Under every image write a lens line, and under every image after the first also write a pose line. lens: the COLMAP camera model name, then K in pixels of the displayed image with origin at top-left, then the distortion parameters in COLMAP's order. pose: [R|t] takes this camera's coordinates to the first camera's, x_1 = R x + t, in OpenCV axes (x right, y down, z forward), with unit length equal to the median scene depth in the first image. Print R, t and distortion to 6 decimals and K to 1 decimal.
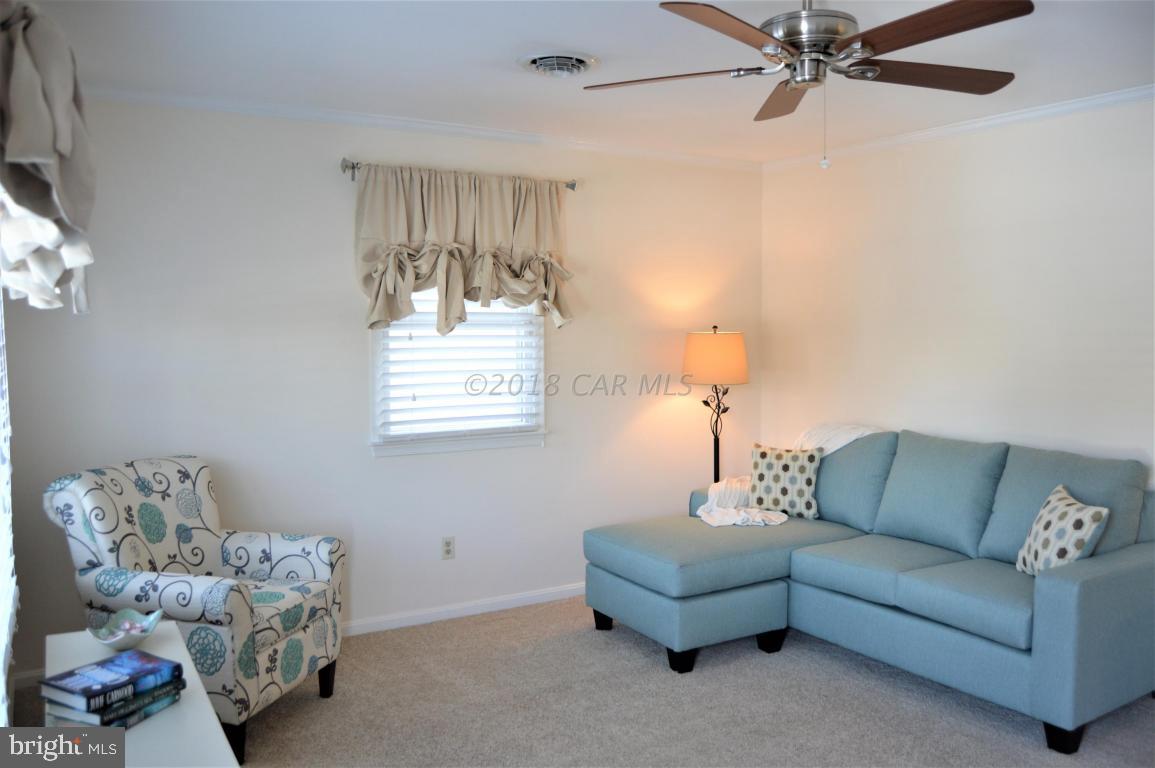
lens RADIAL K [[915.1, 0, 577.5], [0, 915.1, 384.0], [0, 0, 1]] dist [-0.087745, 0.007585]
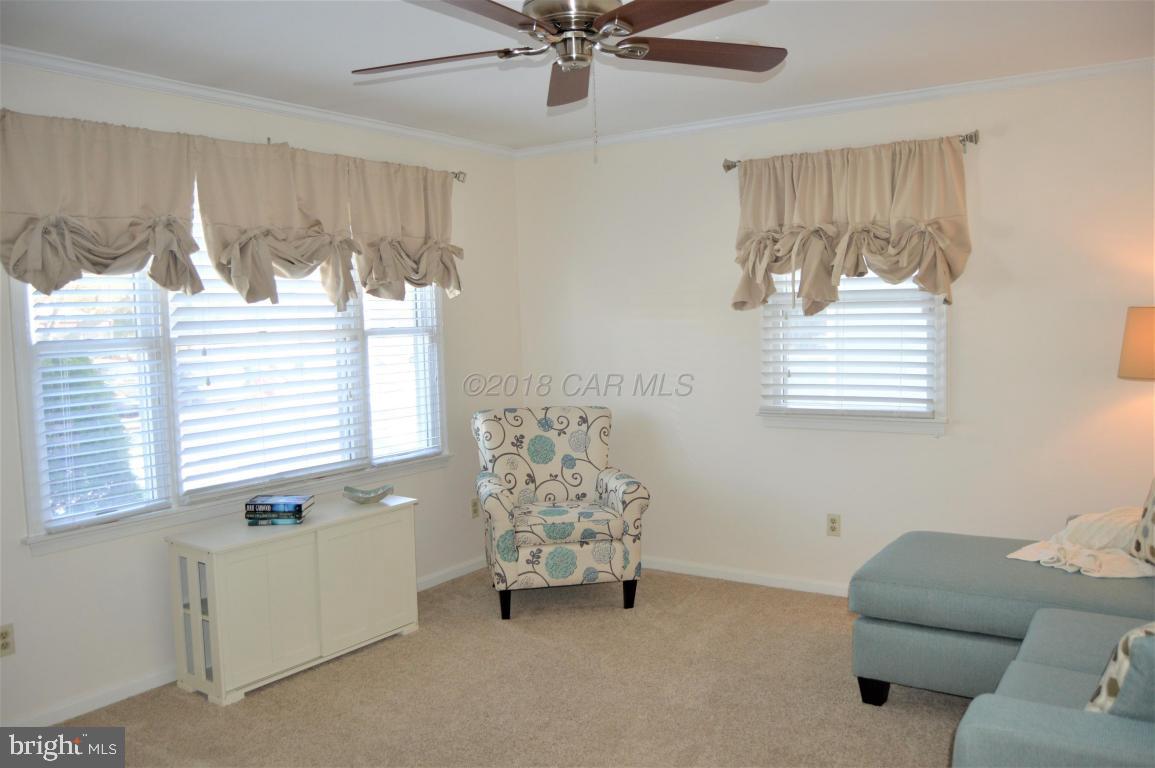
lens RADIAL K [[915.1, 0, 577.5], [0, 915.1, 384.0], [0, 0, 1]] dist [-0.087745, 0.007585]
pose [[0.425930, 0.059923, -0.902769, 0.689132], [-0.027978, 0.998199, 0.053057, -0.023077], [0.904323, 0.002659, 0.426840, 0.340547]]
